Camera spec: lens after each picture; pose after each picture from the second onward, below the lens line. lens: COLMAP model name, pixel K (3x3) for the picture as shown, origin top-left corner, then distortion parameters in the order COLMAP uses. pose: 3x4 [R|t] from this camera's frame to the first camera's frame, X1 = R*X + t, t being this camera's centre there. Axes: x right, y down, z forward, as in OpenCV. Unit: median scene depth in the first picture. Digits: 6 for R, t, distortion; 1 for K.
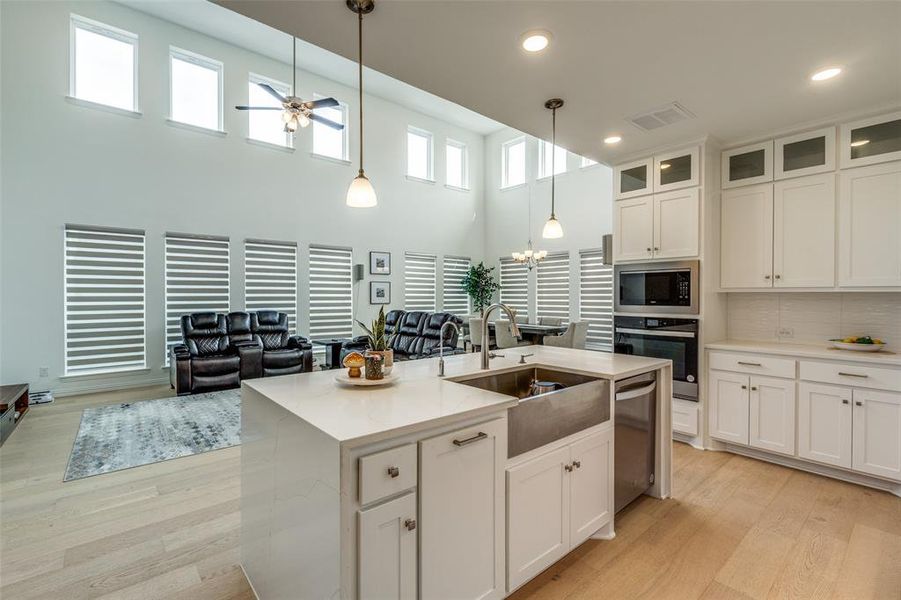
lens RADIAL K [[402.7, 0, 425.1], [0, 402.7, 293.5], [0, 0, 1]] dist [-0.000321, 0.000119]
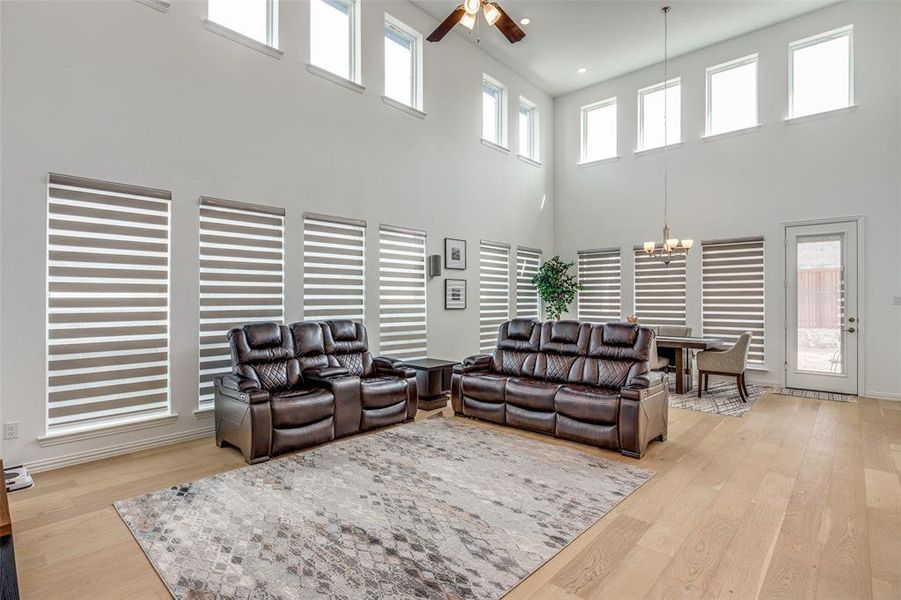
lens RADIAL K [[452.0, 0, 417.4], [0, 452.0, 293.5], [0, 0, 1]] dist [-0.007507, -0.001167]
pose [[0.993174, 0.002252, 0.116619, -0.356456], [-0.001395, 0.999971, -0.007429, 0.003947], [-0.116633, 0.007215, 0.993149, 0.239109]]
